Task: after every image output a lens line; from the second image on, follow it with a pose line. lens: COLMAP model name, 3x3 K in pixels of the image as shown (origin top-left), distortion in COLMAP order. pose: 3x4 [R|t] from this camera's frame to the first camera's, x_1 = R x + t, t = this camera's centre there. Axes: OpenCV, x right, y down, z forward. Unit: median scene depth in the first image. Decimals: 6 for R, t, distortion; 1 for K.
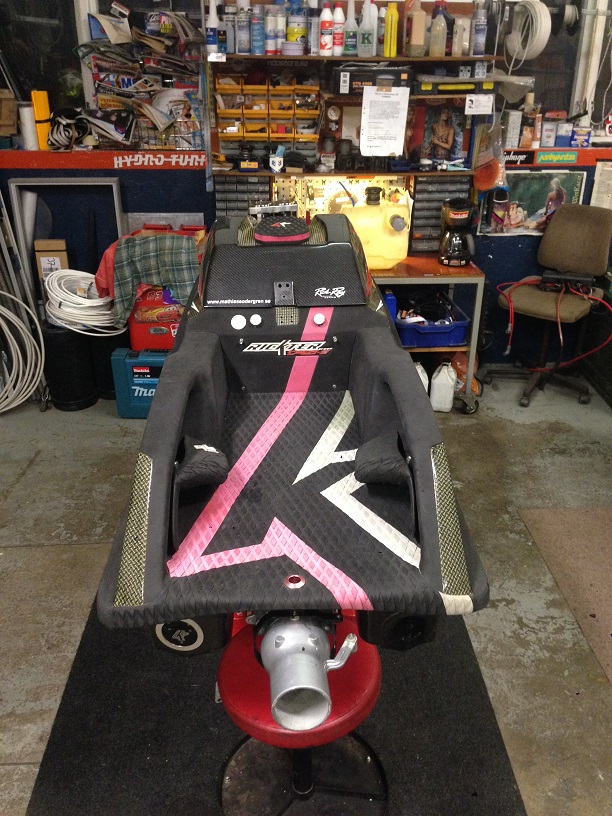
lens RADIAL K [[743.6, 0, 303.5], [0, 743.6, 410.5], [0, 0, 1]] dist [0.141749, -0.247058]
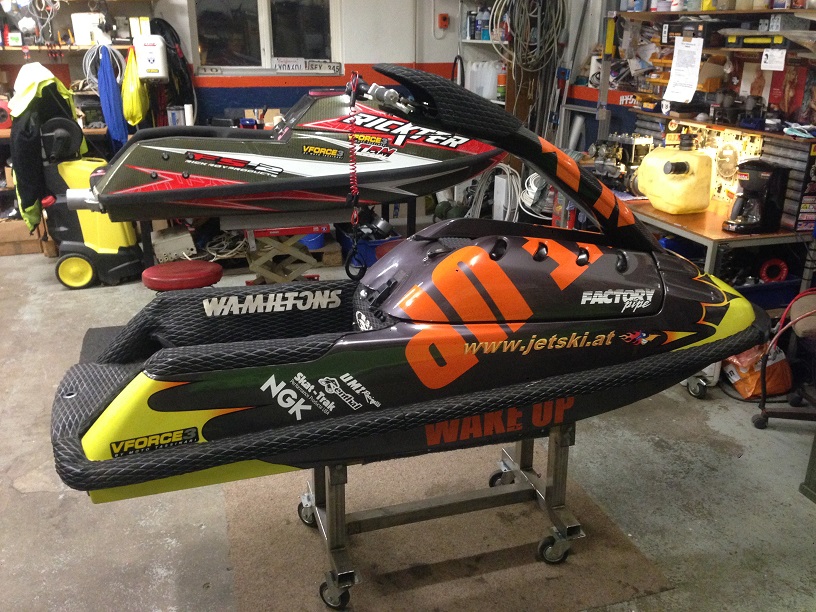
lens RADIAL K [[743.6, 0, 411.0], [0, 743.6, 305.0], [0, 0, 1]] dist [0.141749, -0.247058]
pose [[0.258606, 0.328324, -0.908475, 0.936558], [-0.439366, 0.877534, 0.192072, -0.117965], [0.860279, 0.349482, 0.371190, 0.355640]]
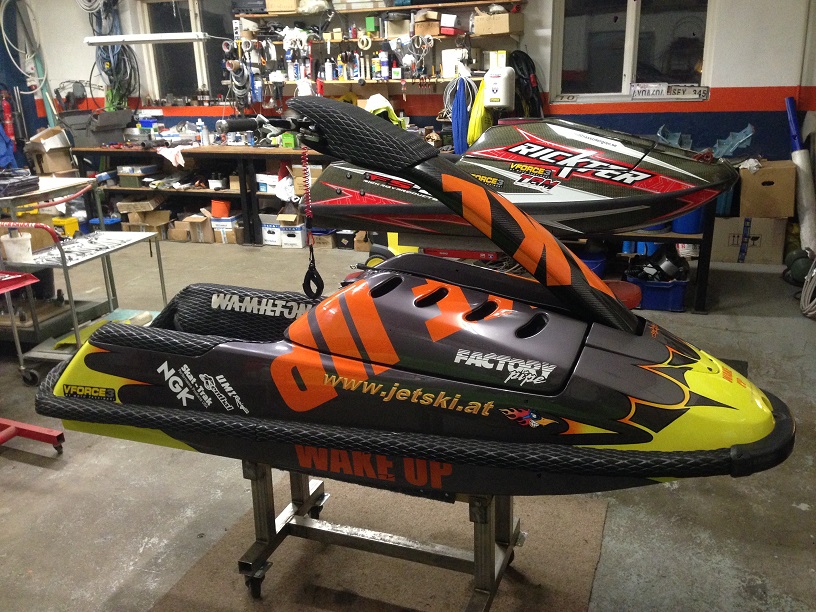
lens RADIAL K [[743.6, 0, 411.0], [0, 743.6, 305.0], [0, 0, 1]] dist [0.141749, -0.247058]
pose [[-0.395232, 0.288397, -0.872135, 0.897845], [-0.389817, 0.807046, 0.443530, -0.299595], [0.831766, 0.515270, -0.206548, 0.716190]]
